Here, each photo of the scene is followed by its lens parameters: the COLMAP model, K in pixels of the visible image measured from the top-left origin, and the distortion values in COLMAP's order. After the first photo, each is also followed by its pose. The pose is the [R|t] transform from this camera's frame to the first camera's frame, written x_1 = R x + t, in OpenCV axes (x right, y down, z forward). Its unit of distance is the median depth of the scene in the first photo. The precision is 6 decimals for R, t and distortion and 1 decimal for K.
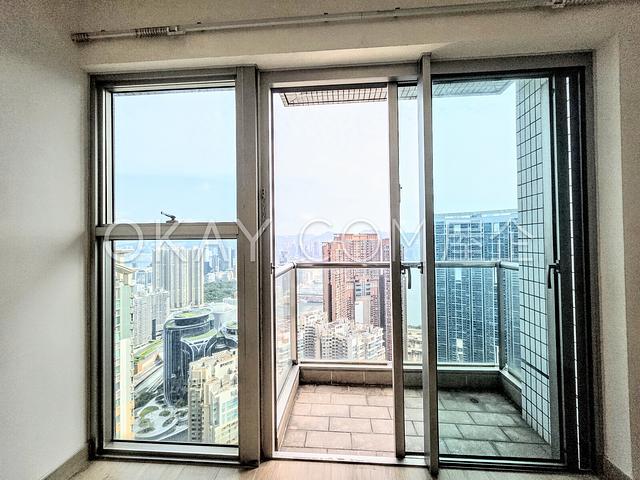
lens RADIAL K [[253.0, 0, 321.7], [0, 253.0, 237.5], [0, 0, 1]] dist [0.001212, 0.000057]
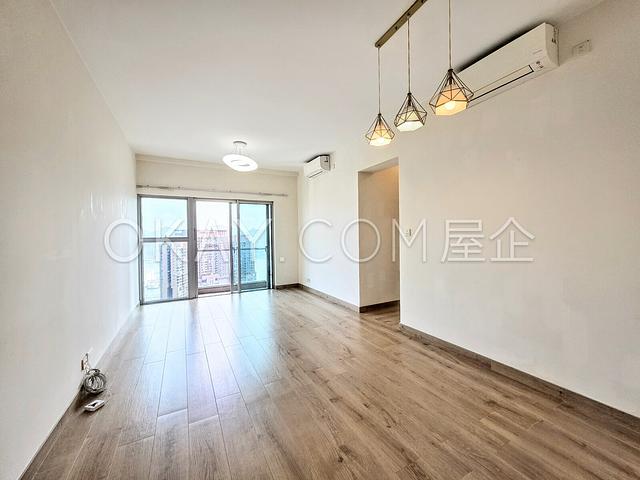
lens RADIAL K [[261.4, 0, 322.2], [0, 261.4, 236.9], [0, 0, 1]] dist [0.002054, 0.000011]
pose [[0.844253, -0.004247, 0.535929, -0.275954], [-0.000639, 0.999960, 0.008931, -0.037056], [-0.535945, -0.007883, 0.844216, -1.299118]]
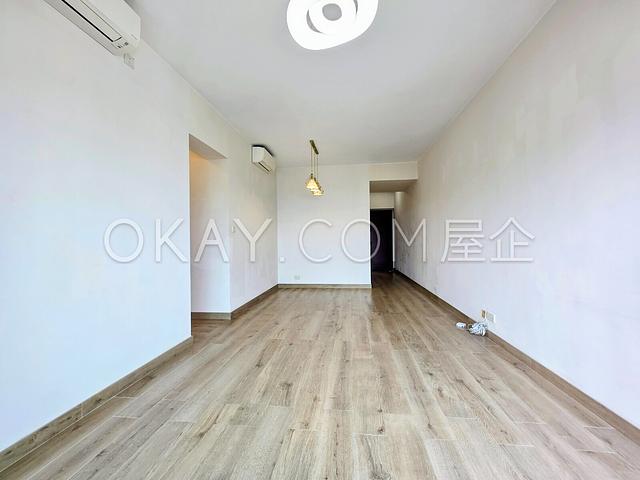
lens RADIAL K [[261.4, 0, 322.2], [0, 261.4, 236.9], [0, 0, 1]] dist [0.002054, 0.000011]
pose [[-0.999165, 0.023135, 0.033672, 0.247010], [0.022500, 0.999564, -0.019130, 0.040640], [-0.034100, -0.018357, -0.999250, 1.244491]]
